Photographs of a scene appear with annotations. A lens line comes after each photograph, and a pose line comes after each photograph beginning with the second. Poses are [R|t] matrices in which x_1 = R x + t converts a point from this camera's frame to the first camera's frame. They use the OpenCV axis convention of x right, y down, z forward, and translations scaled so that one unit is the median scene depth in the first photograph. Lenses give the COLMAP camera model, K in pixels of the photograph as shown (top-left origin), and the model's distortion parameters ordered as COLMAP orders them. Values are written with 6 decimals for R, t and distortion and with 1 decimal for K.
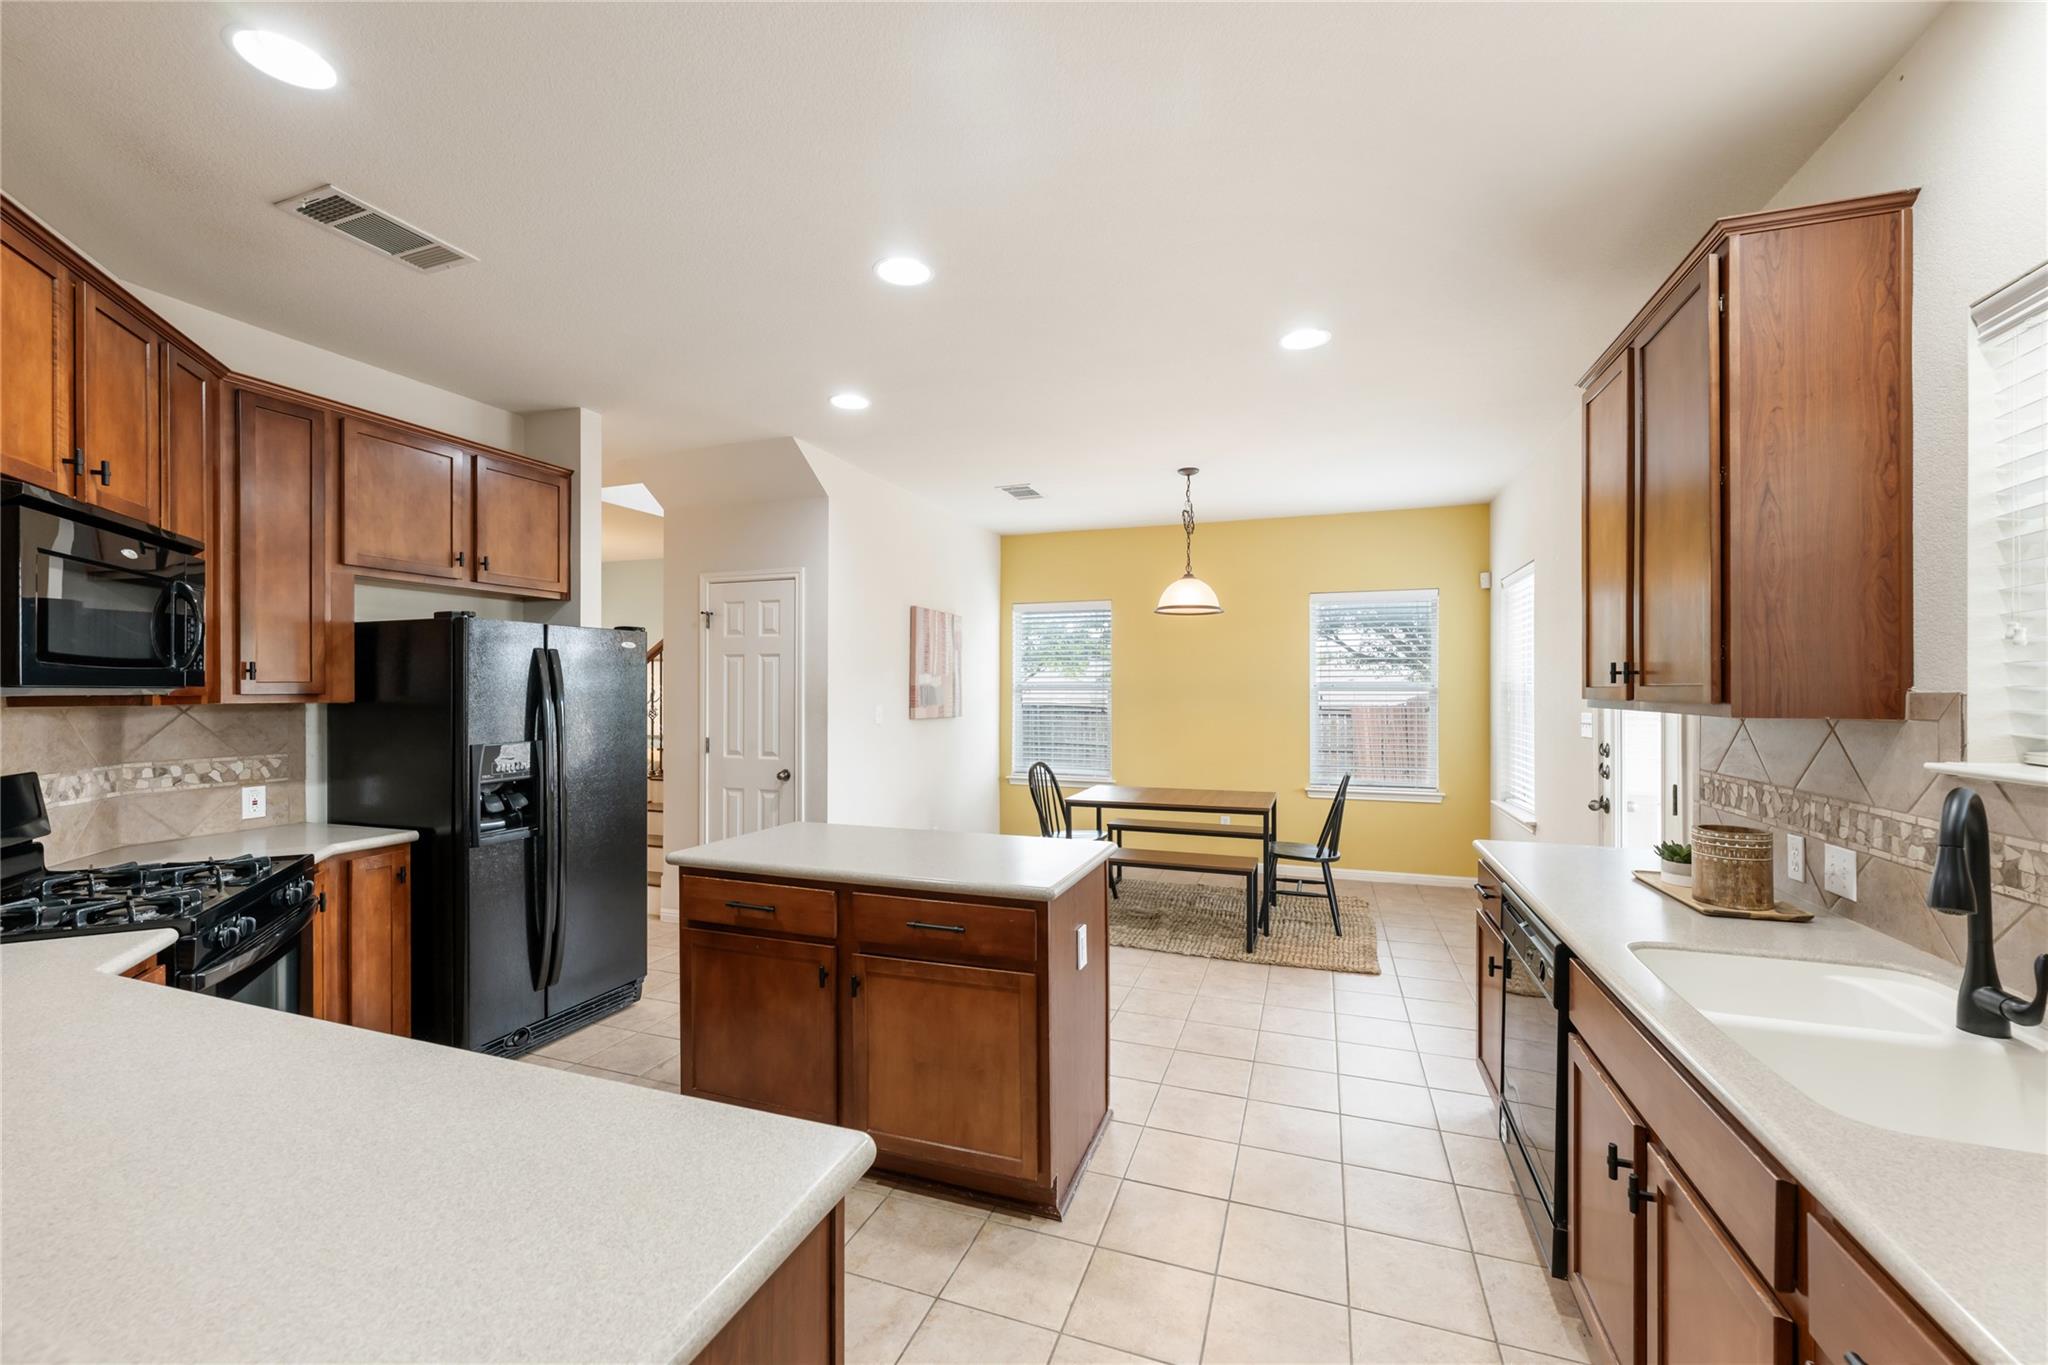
lens RADIAL K [[811.6, 0, 1010.3], [0, 811.6, 682.4], [0, 0, 1]] dist [-0.002331, -0.000014]
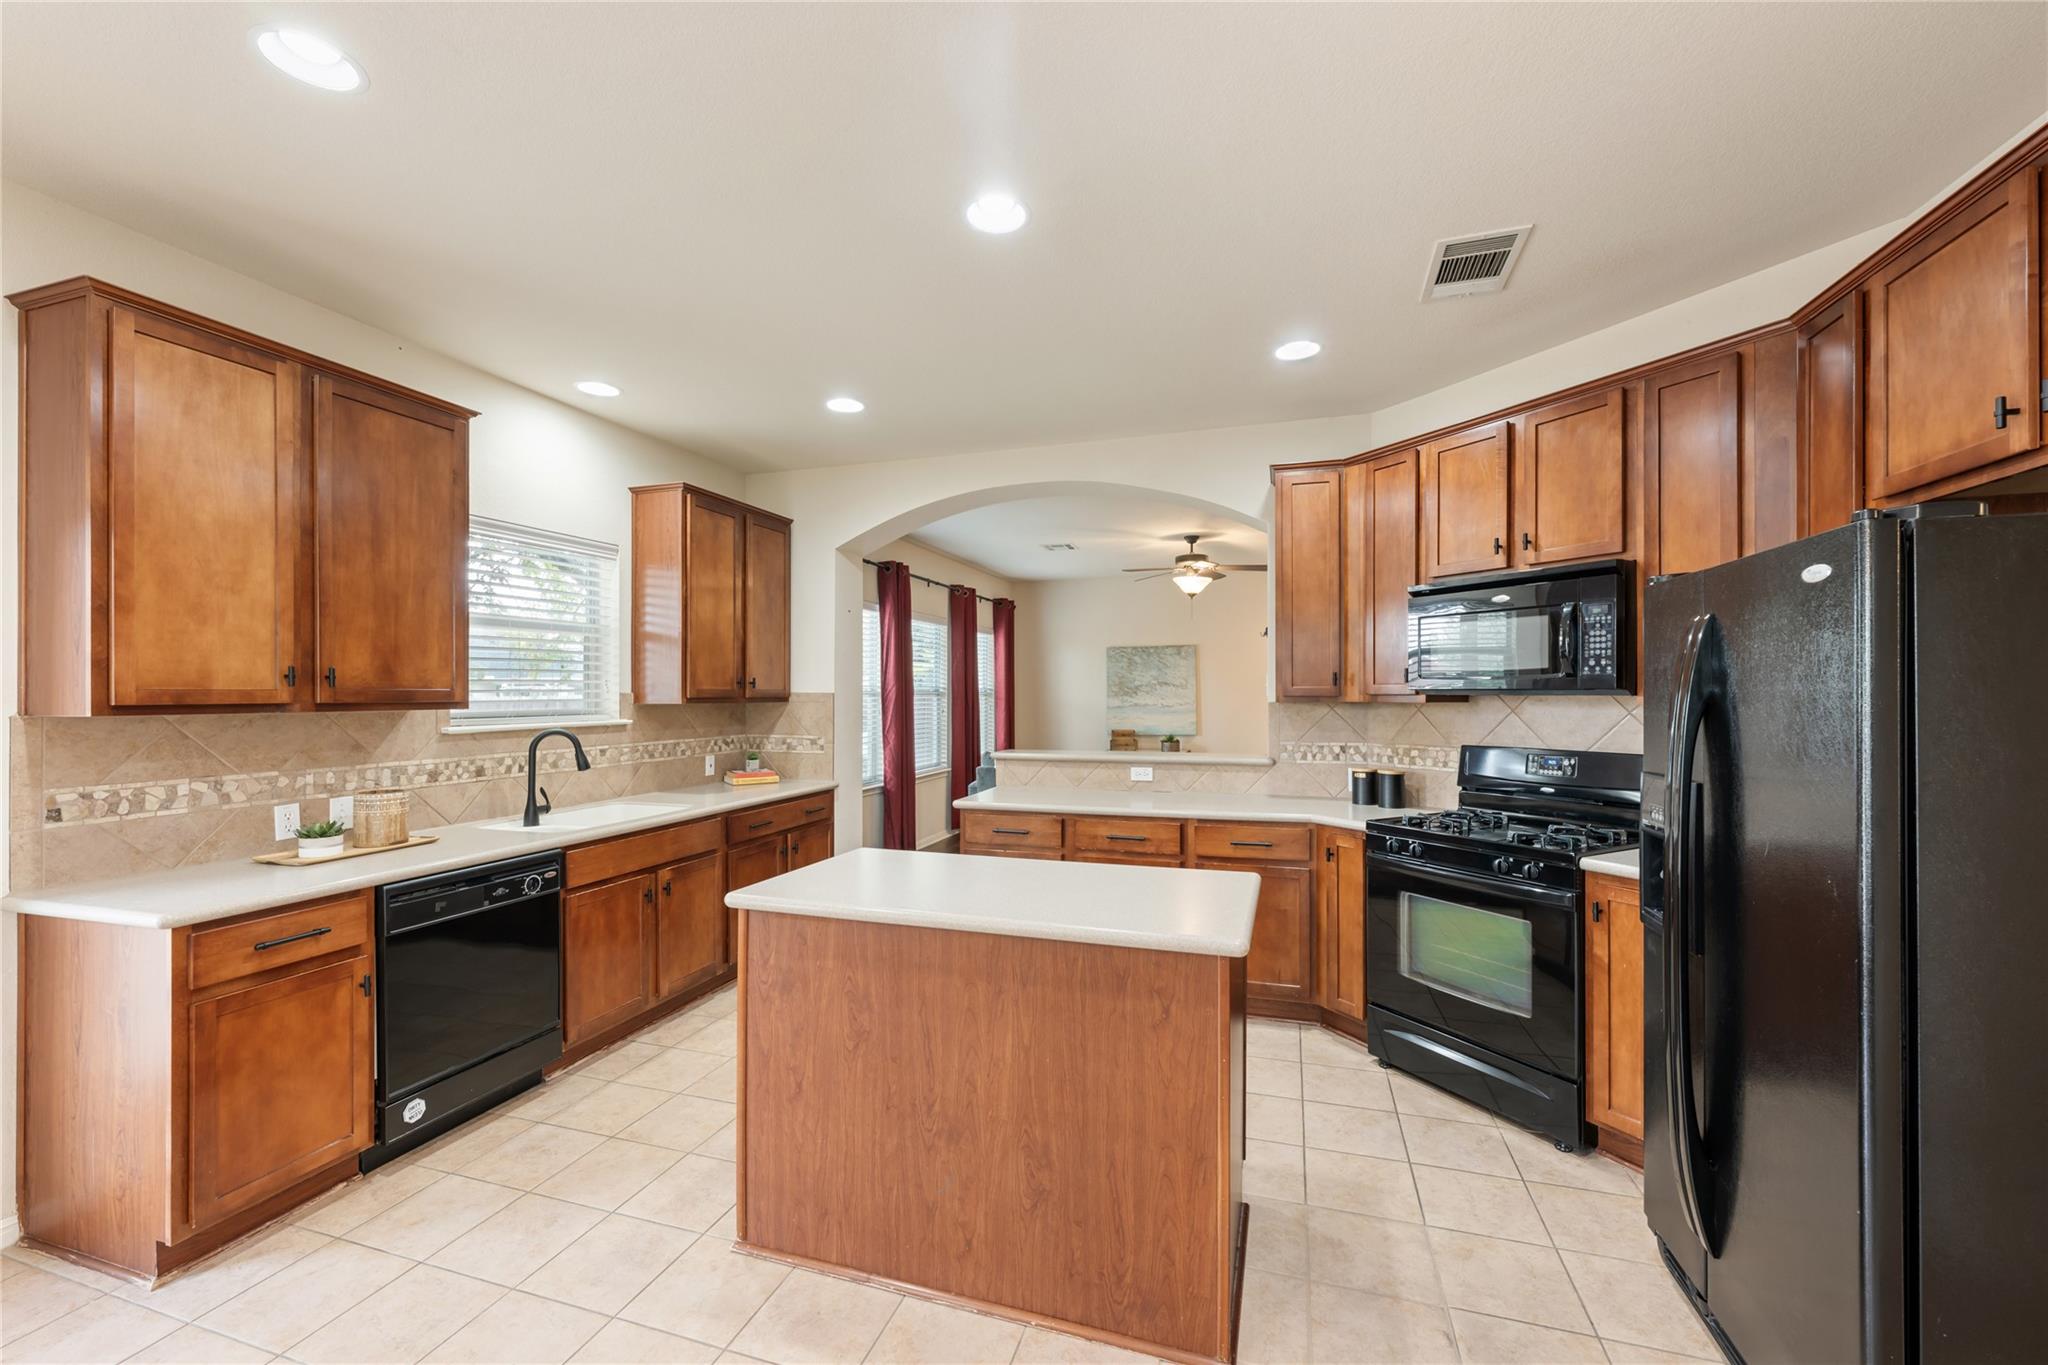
lens RADIAL K [[811.6, 0, 1052.9], [0, 811.6, 689.2], [0, 0, 1]] dist [-0.002331, -0.000014]
pose [[-0.996318, 0.004800, -0.085601, -0.061135], [0.005675, 0.999934, -0.009986, 0.006211], [0.085548, -0.010435, -0.996279, 0.977351]]
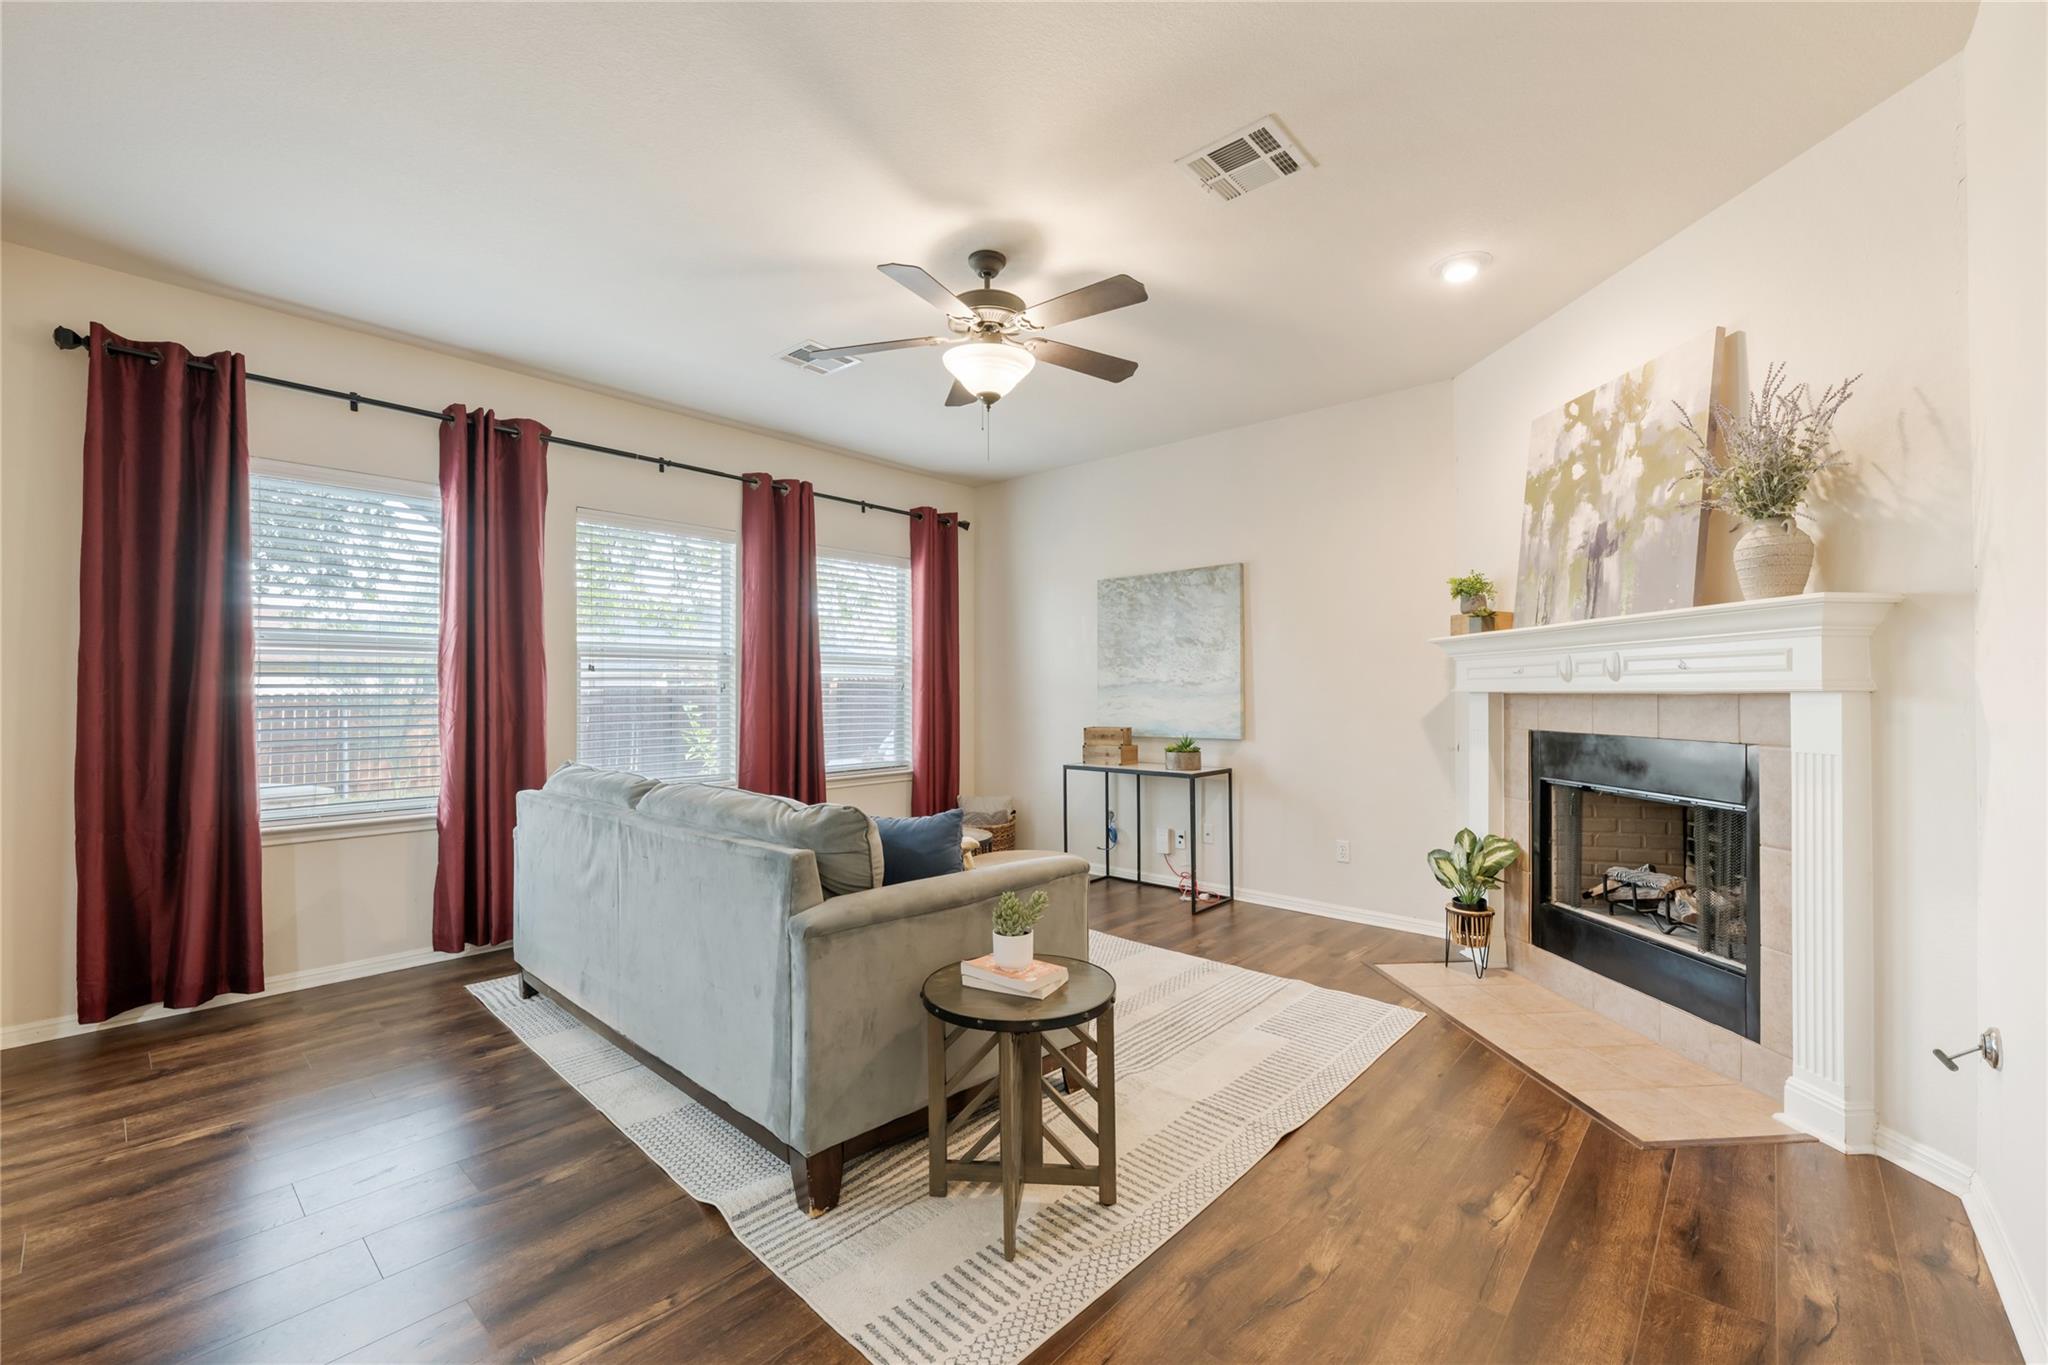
lens RADIAL K [[842.2, 0, 1035.3], [0, 842.2, 686.1], [0, 0, 1]] dist [0.000338, -0.000842]
pose [[-0.938321, 0.004092, 0.345742, -0.671732], [-0.001107, 0.999889, -0.014838, 0.046776], [-0.345765, -0.014305, -0.938212, 0.139118]]
